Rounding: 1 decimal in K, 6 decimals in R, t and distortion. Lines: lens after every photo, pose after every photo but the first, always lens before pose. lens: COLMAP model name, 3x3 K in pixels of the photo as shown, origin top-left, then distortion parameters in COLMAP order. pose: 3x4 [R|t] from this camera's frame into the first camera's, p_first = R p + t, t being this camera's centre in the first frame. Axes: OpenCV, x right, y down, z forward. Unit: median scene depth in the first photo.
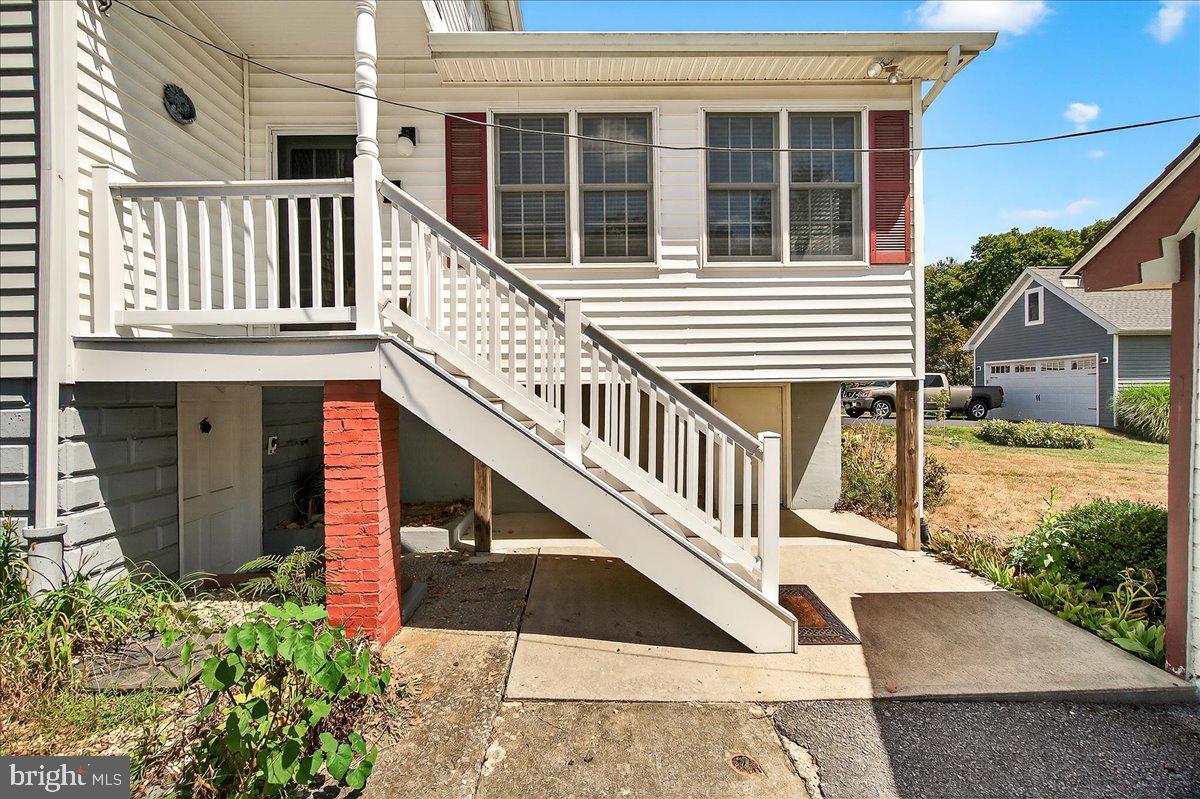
lens RADIAL K [[510.0, 0, 592.6], [0, 510.0, 395.9], [0, 0, 1]] dist [-0.003999, 0.002877]
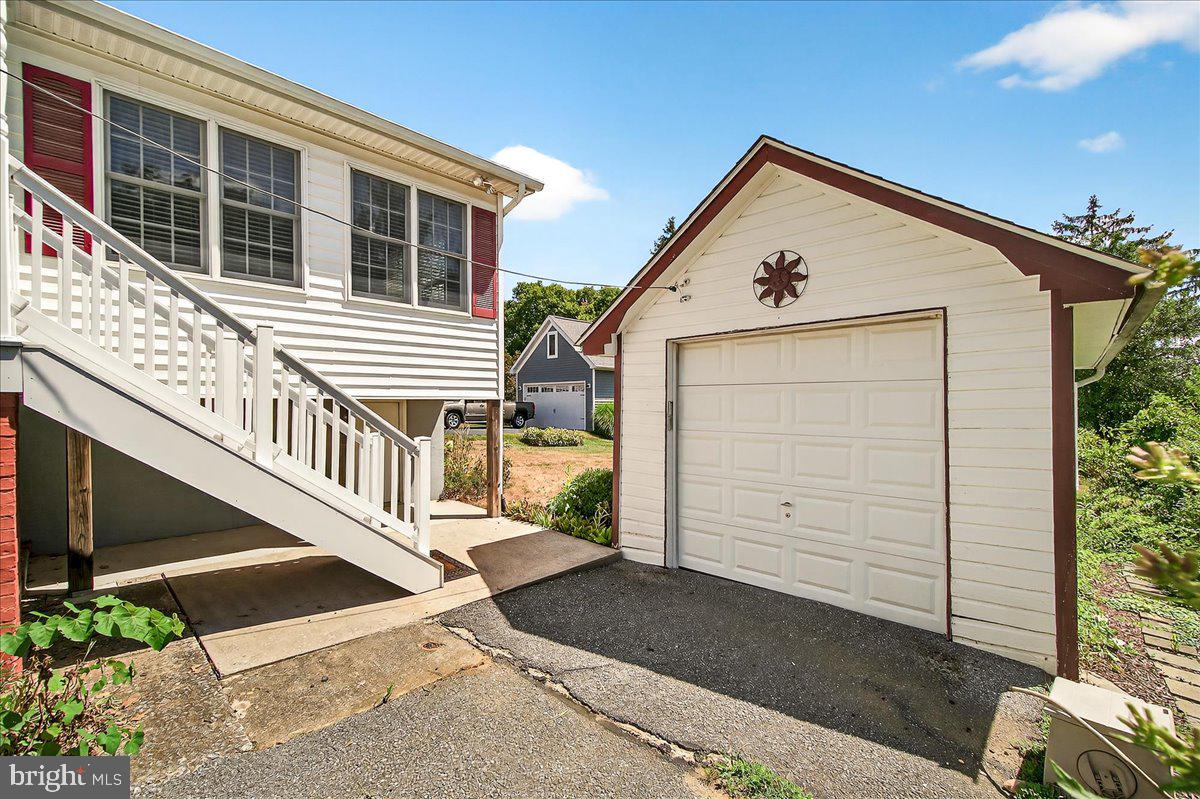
lens RADIAL K [[510.0, 0, 596.9], [0, 510.0, 403.3], [0, 0, 1]] dist [-0.003999, 0.002877]
pose [[0.692507, 0.010849, 0.721329, -0.227127], [-0.002643, 0.999918, -0.012502, -0.002964], [-0.721406, 0.006751, 0.692479, -0.214591]]
